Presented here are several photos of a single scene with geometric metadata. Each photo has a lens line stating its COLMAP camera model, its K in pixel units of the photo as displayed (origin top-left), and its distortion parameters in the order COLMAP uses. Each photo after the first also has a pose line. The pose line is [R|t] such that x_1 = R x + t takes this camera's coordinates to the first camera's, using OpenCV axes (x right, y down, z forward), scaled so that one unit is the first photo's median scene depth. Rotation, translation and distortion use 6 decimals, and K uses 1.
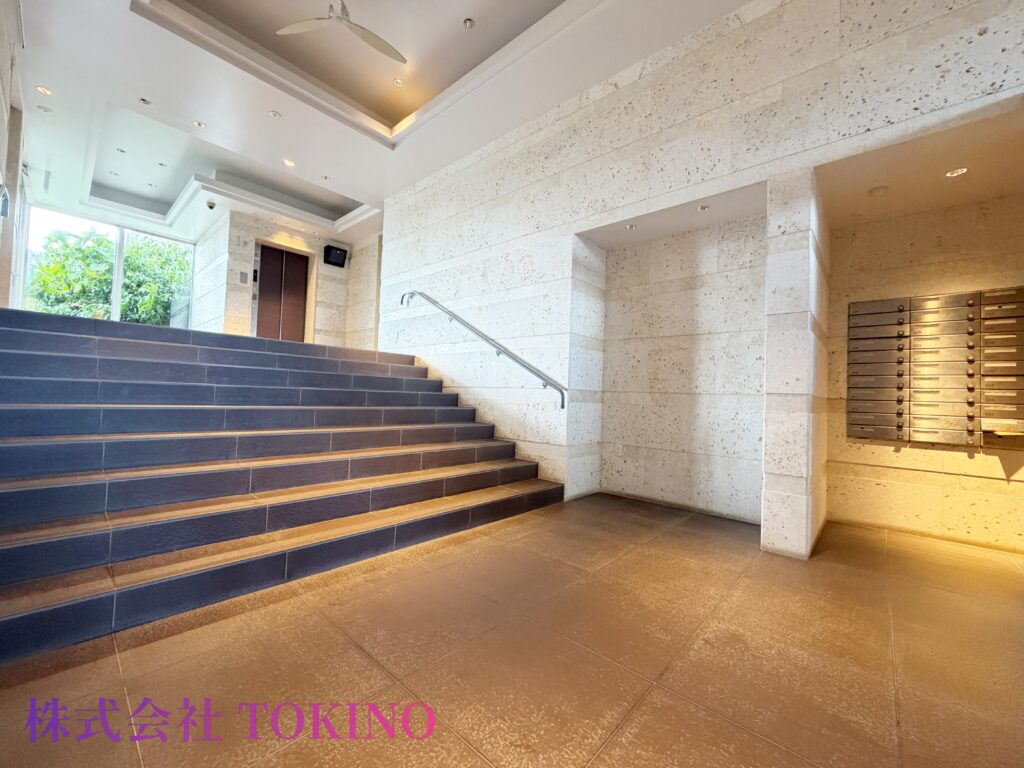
lens RADIAL K [[412.4, 0, 509.2], [0, 412.4, 380.1], [0, 0, 1]] dist [0.001034, -0.000221]
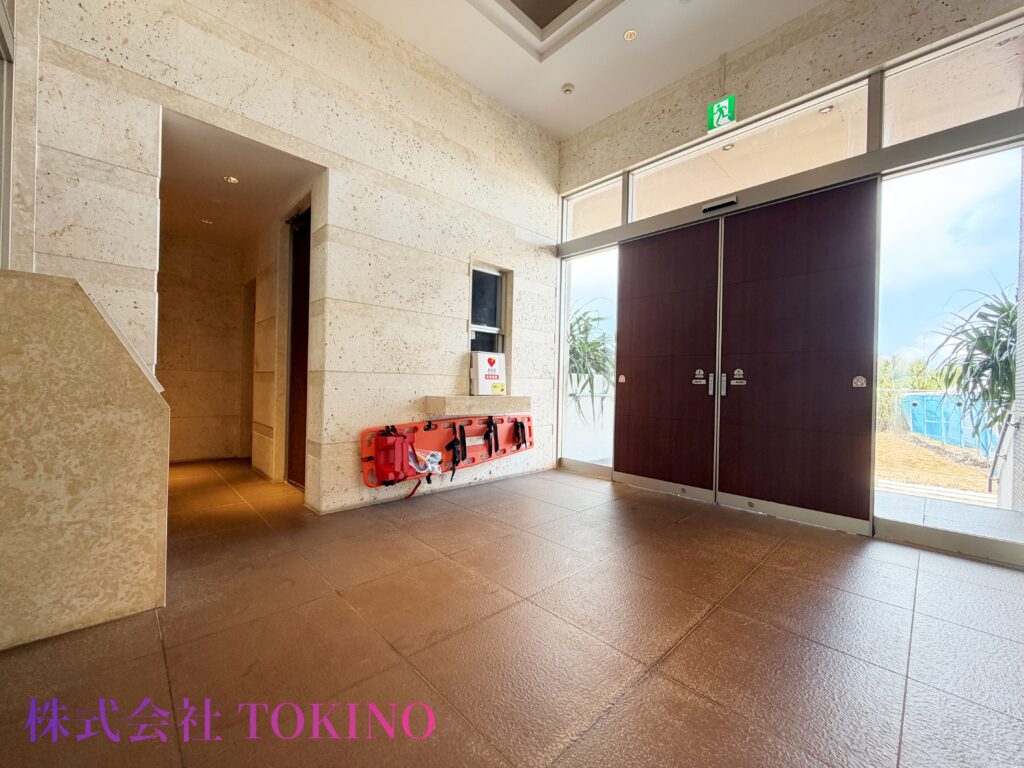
lens RADIAL K [[410.1, 0, 509.0], [0, 410.1, 383.7], [0, 0, 1]] dist [-0.000693, 0.000270]
pose [[0.067787, -0.037497, 0.996995, -1.162104], [-0.060797, 0.997281, 0.041642, -0.015624], [-0.995846, -0.063437, 0.065323, 1.194418]]
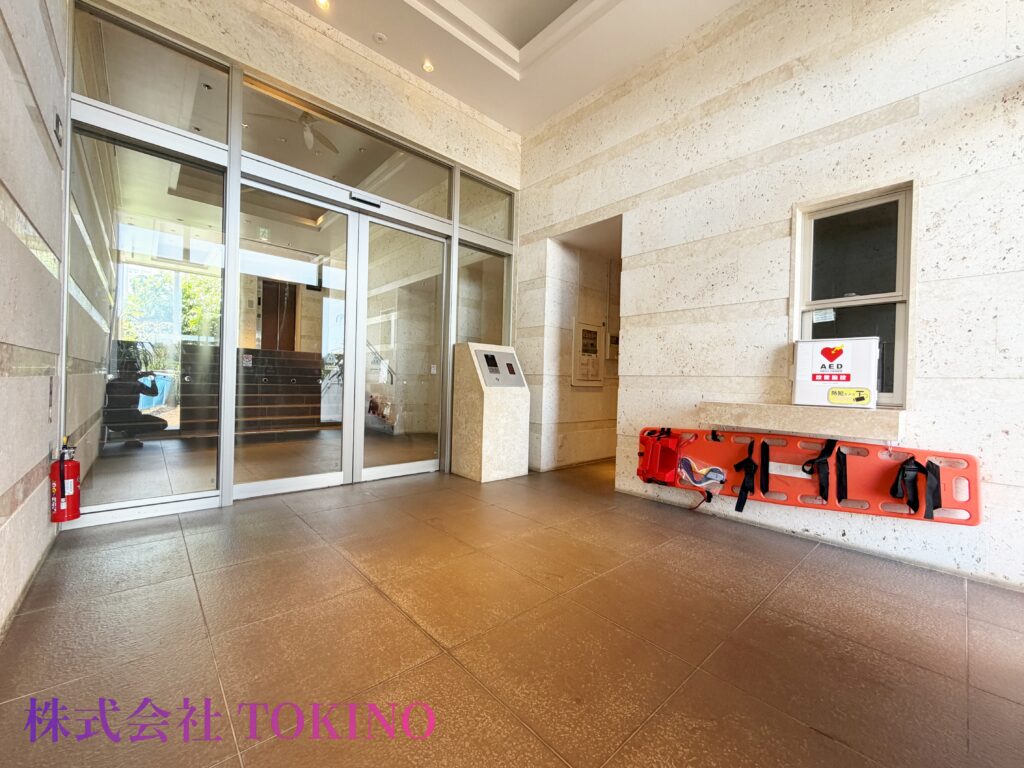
lens RADIAL K [[410.1, 0, 509.0], [0, 410.1, 383.7], [0, 0, 1]] dist [-0.000693, 0.000270]
pose [[0.994728, -0.010072, -0.102055, 0.418246], [0.014233, 0.999093, 0.040124, -0.000726], [0.101558, -0.041365, 0.993969, -0.385592]]
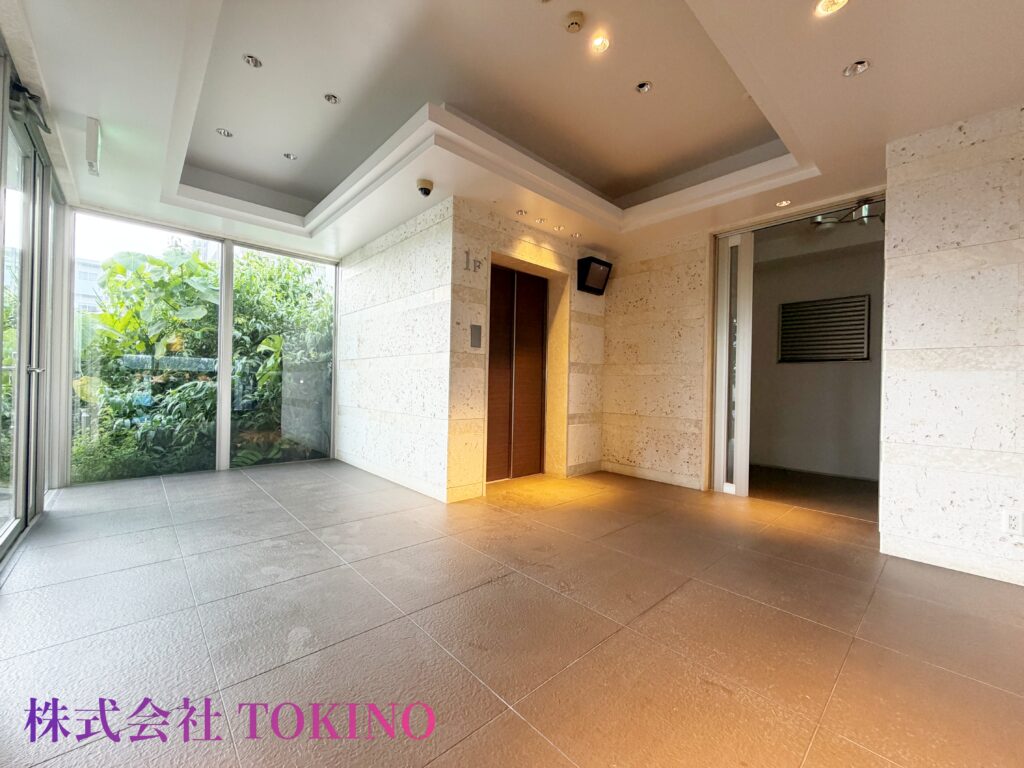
lens RADIAL K [[410.1, 0, 509.0], [0, 410.1, 383.7], [0, 0, 1]] dist [-0.000693, 0.000270]
pose [[0.995791, -0.017217, -0.090025, -0.512263], [0.020220, 0.999265, 0.032552, -0.188372], [0.089398, -0.034235, 0.995407, 0.473072]]
